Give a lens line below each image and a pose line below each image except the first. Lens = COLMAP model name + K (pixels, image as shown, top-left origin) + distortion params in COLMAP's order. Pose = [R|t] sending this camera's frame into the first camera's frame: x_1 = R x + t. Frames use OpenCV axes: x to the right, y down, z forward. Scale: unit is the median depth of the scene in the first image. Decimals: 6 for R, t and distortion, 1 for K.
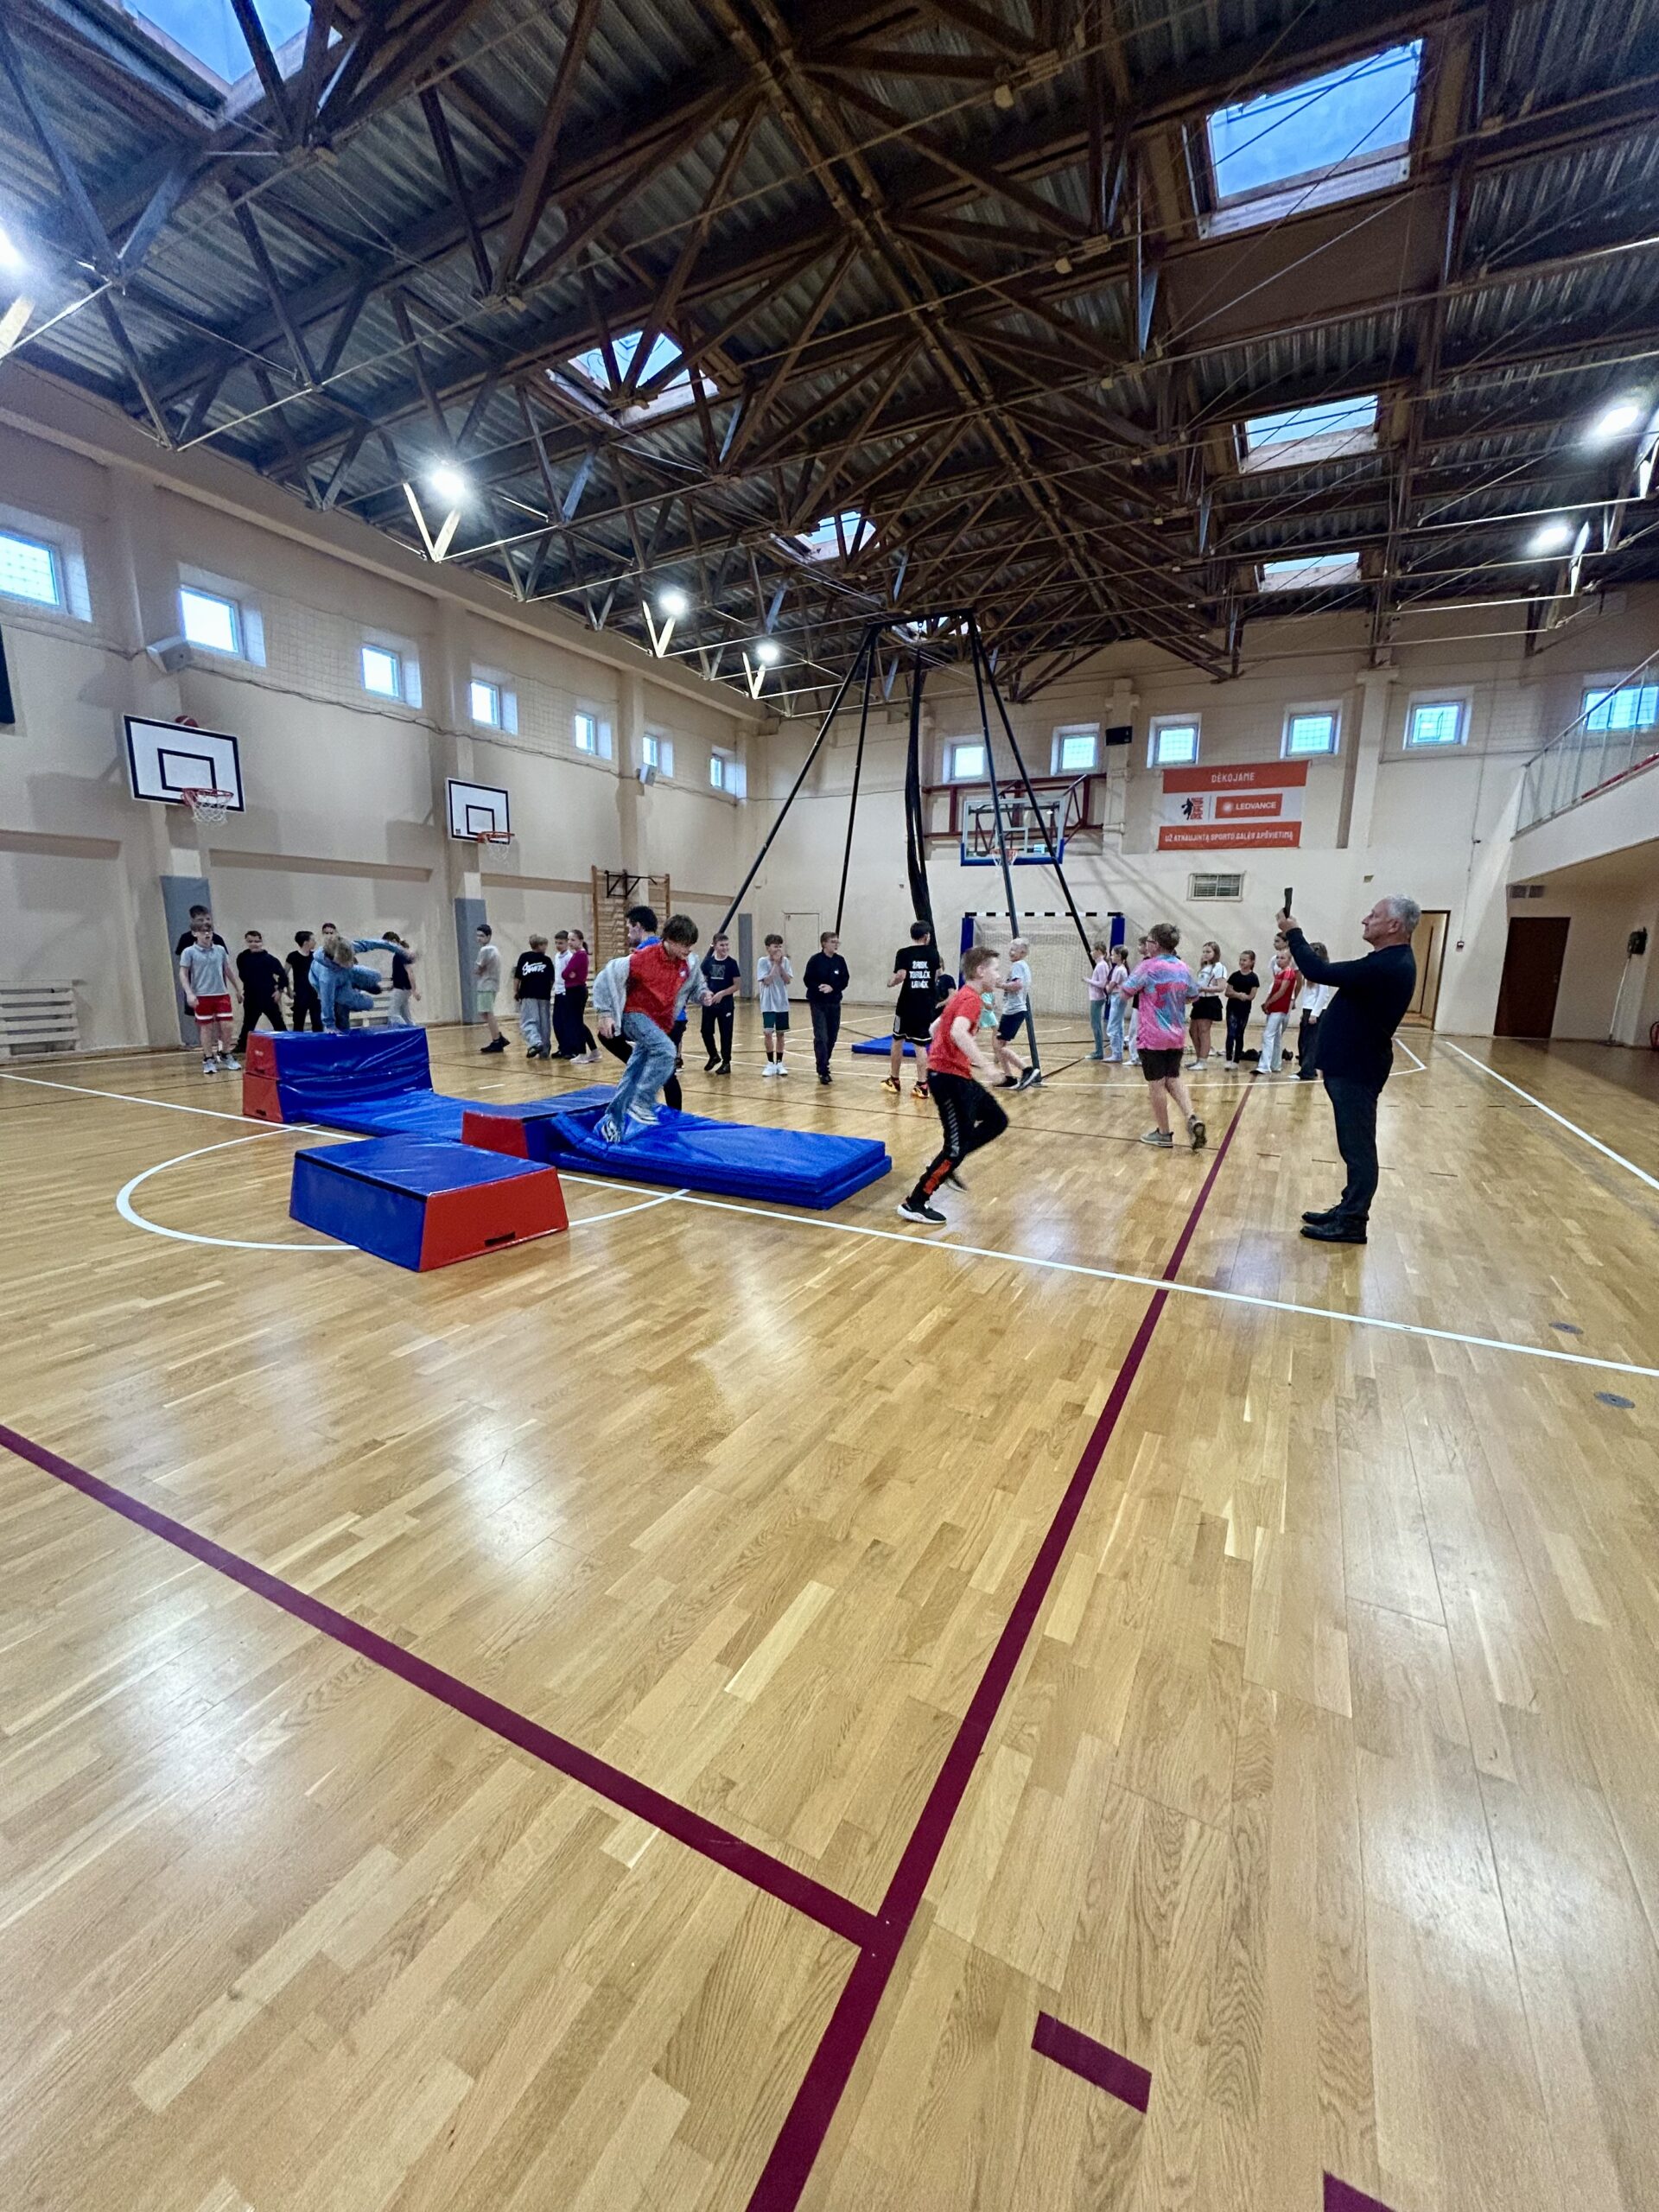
lens RADIAL K [[887.3, 0, 838.4], [0, 887.3, 1111.4], [0, 0, 1]] dist [-0.008299, 0.000264]
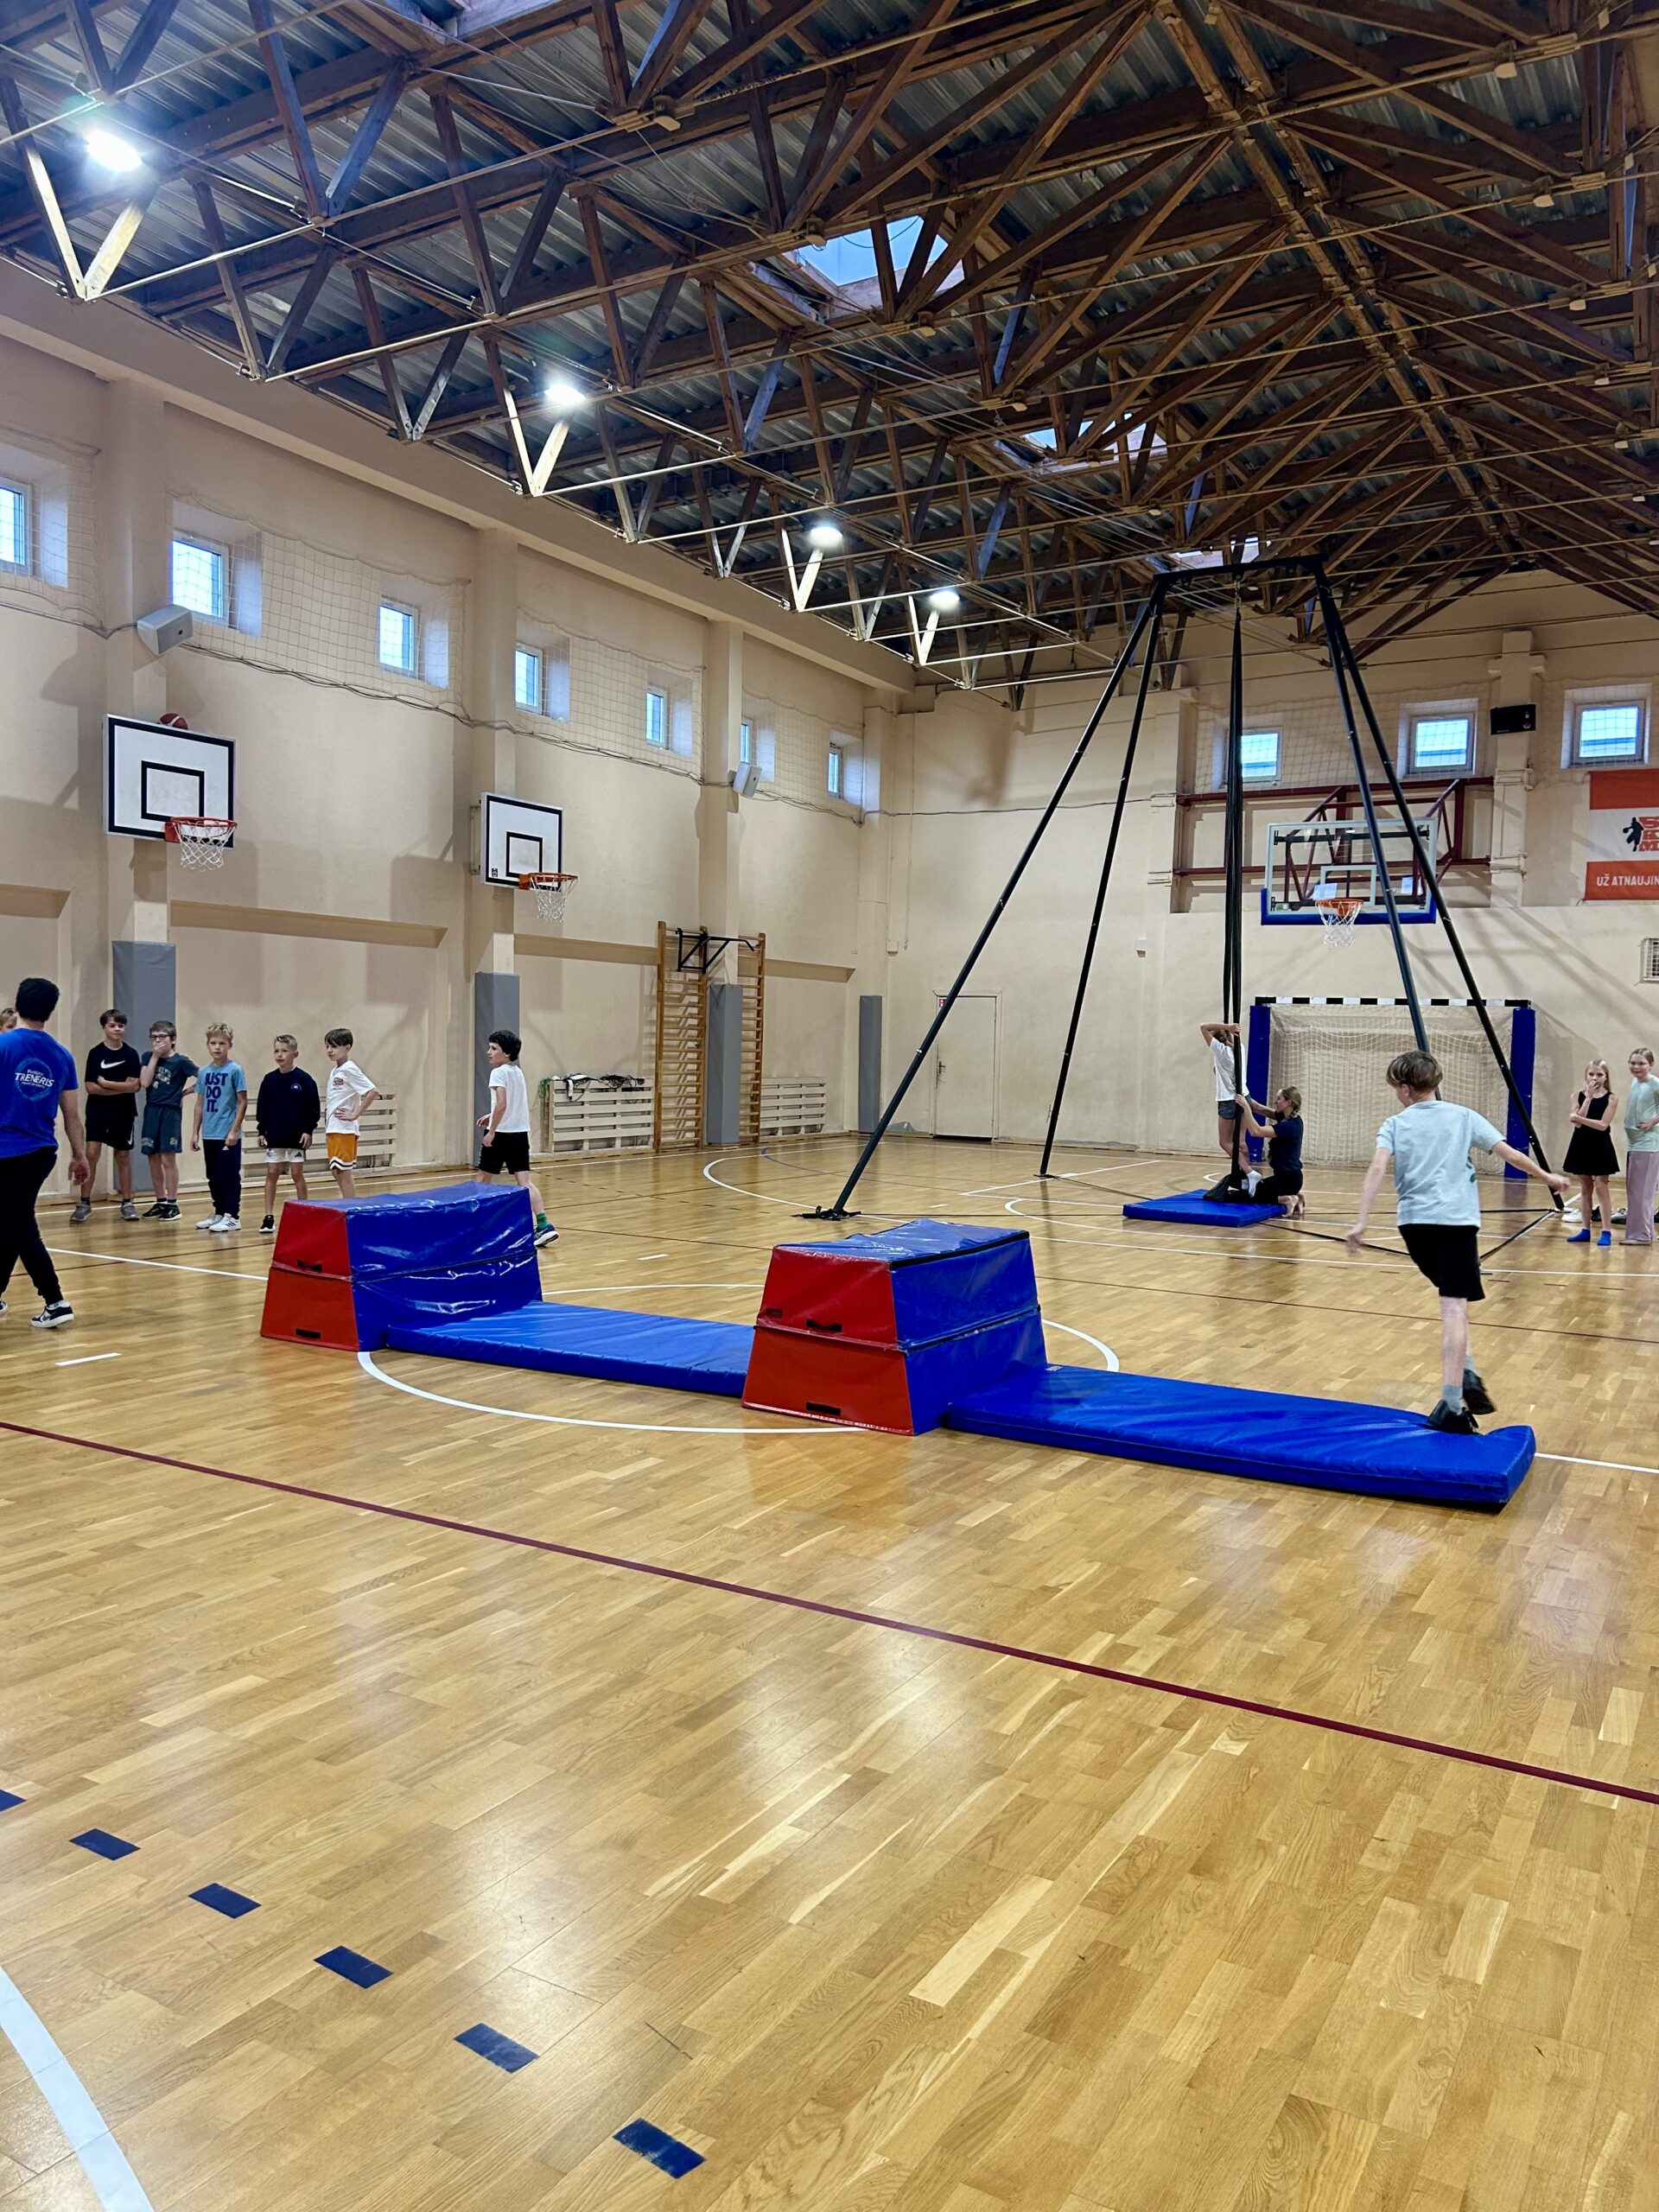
lens RADIAL K [[1651.4, 0, 822.8], [0, 1651.4, 1115.8], [0, 0, 1]] dist [0.025864, -0.046026]
pose [[0.998735, 0.011154, -0.049039, -0.120223], [-0.017940, 0.989959, -0.140212, 0.022574], [0.046982, 0.140914, 0.988906, -0.144720]]
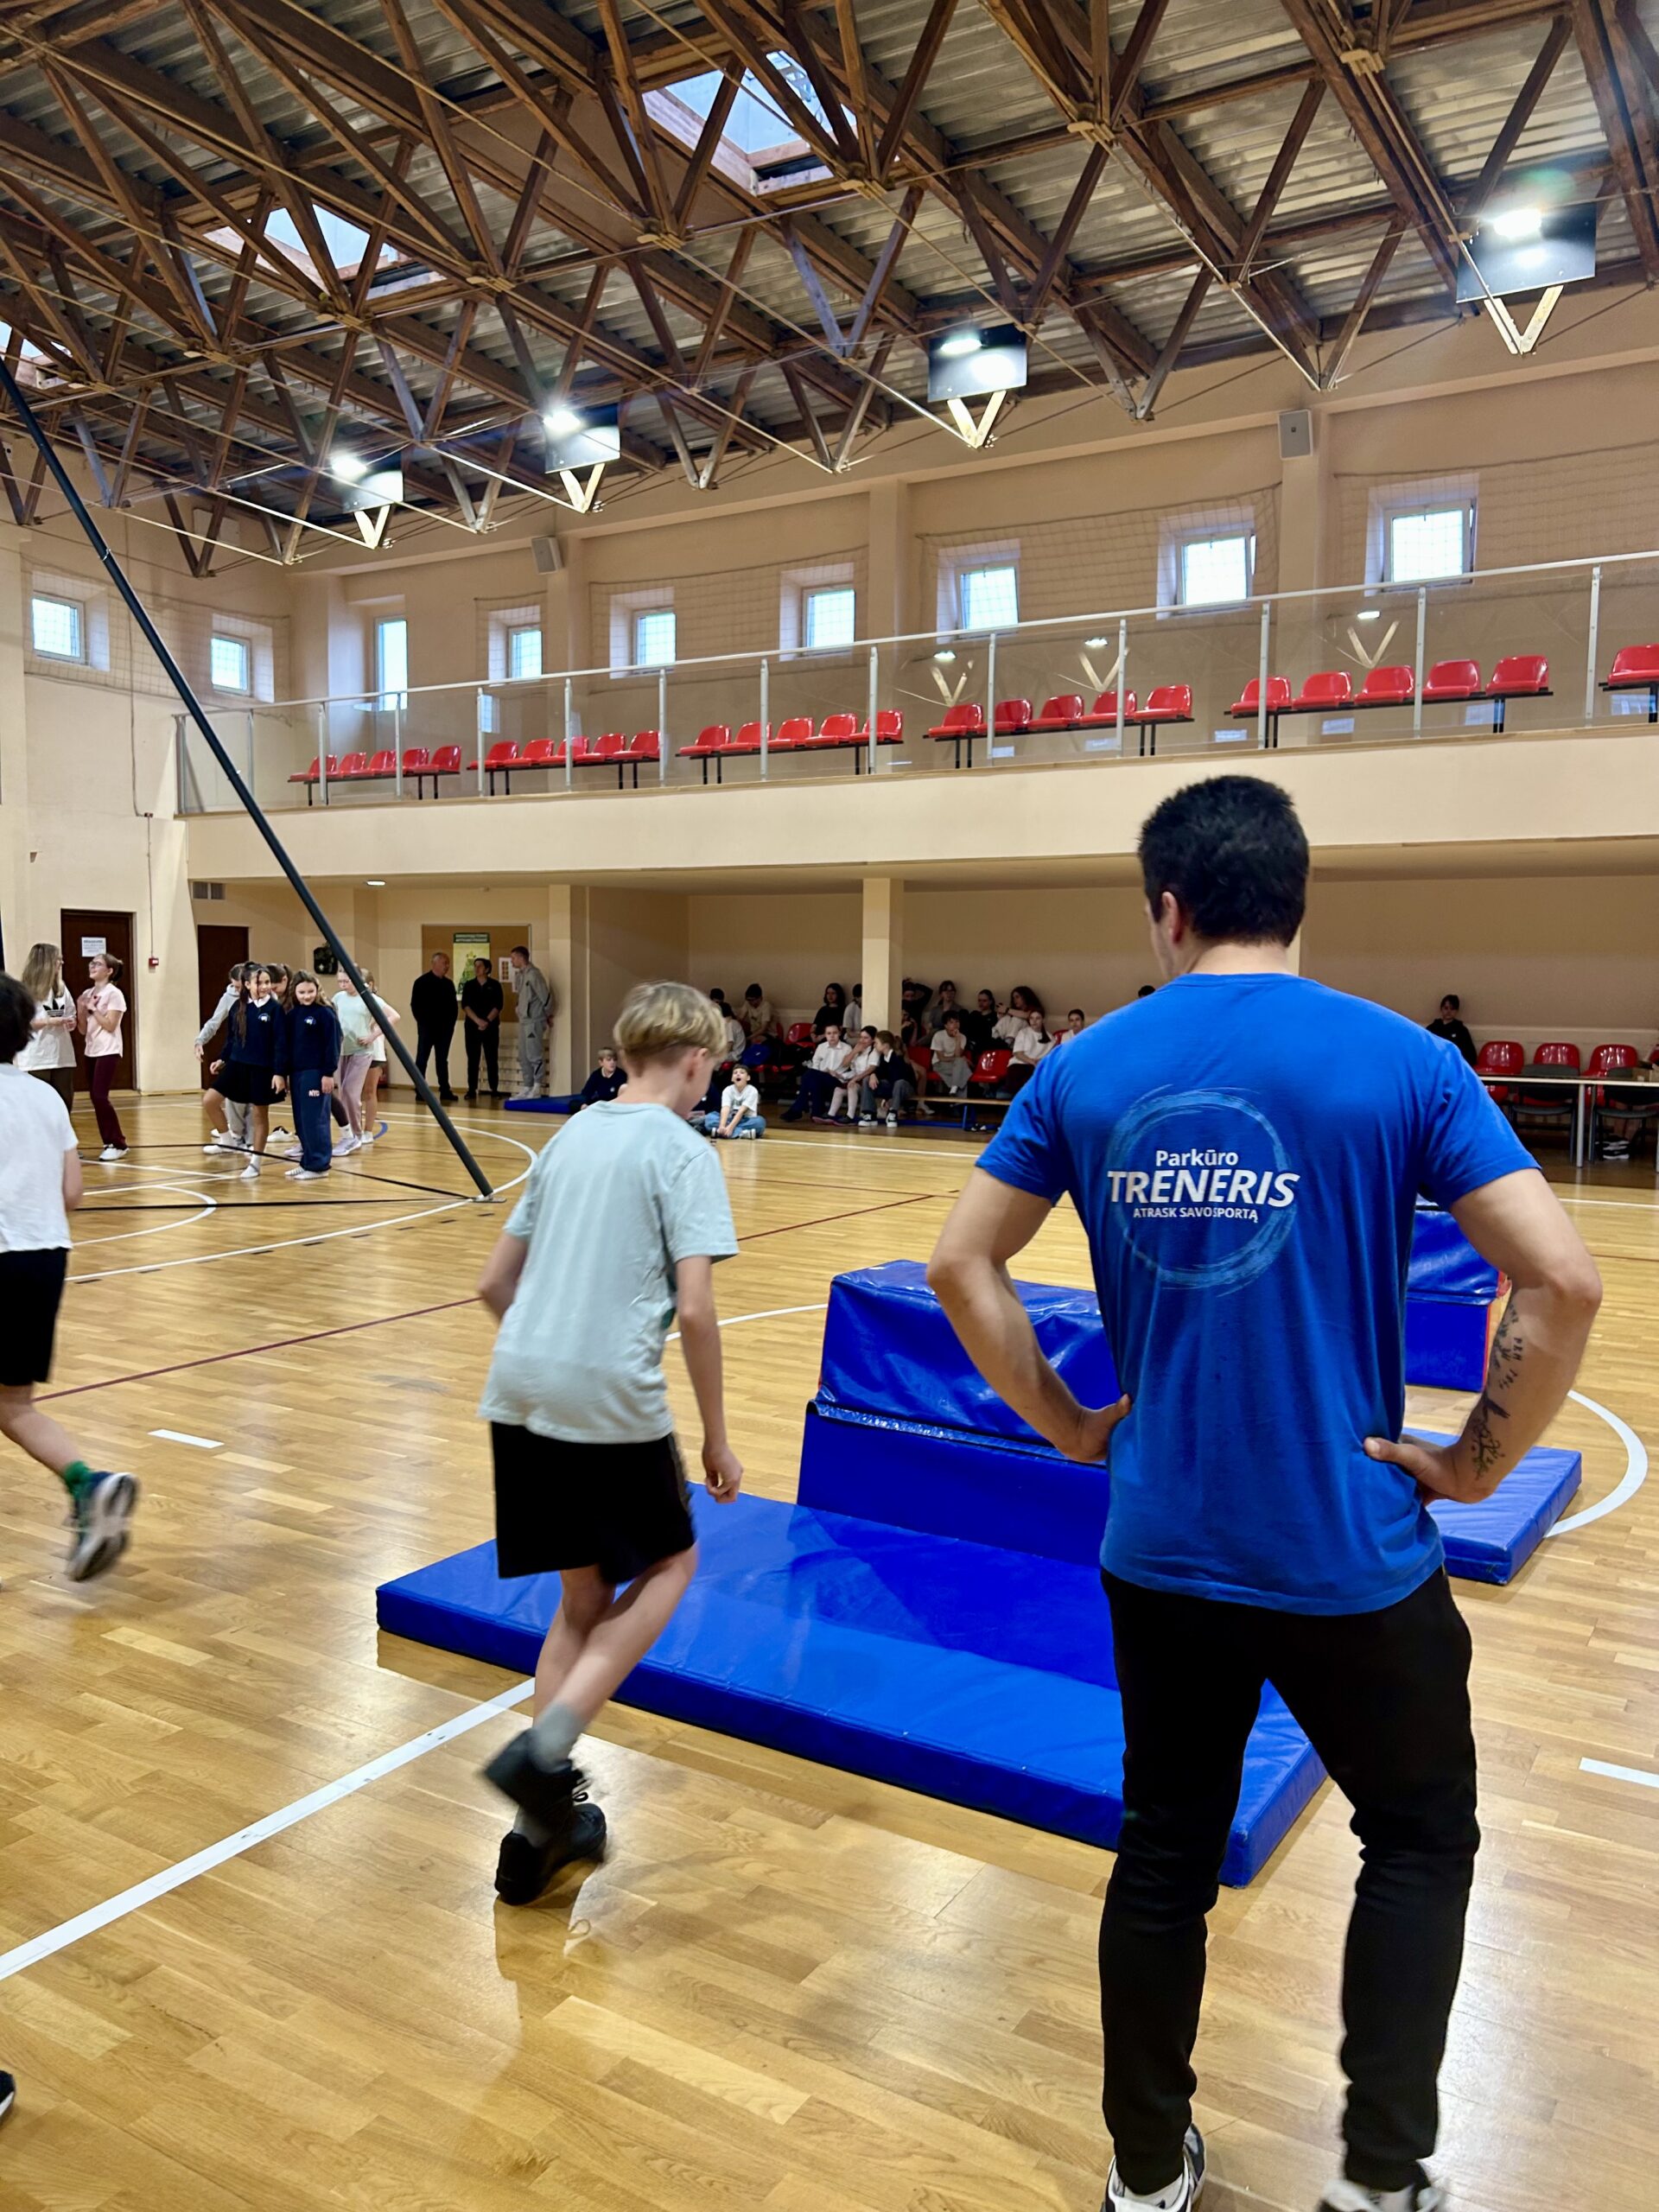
lens RADIAL K [[1651.4, 0, 822.8], [0, 1651.4, 1115.8], [0, 0, 1]] dist [0.025864, -0.046026]
pose [[0.071180, -0.093151, 0.993104, -0.559513], [0.175653, 0.981241, 0.079448, -0.086477], [-0.981875, 0.168786, 0.086207, 0.416035]]
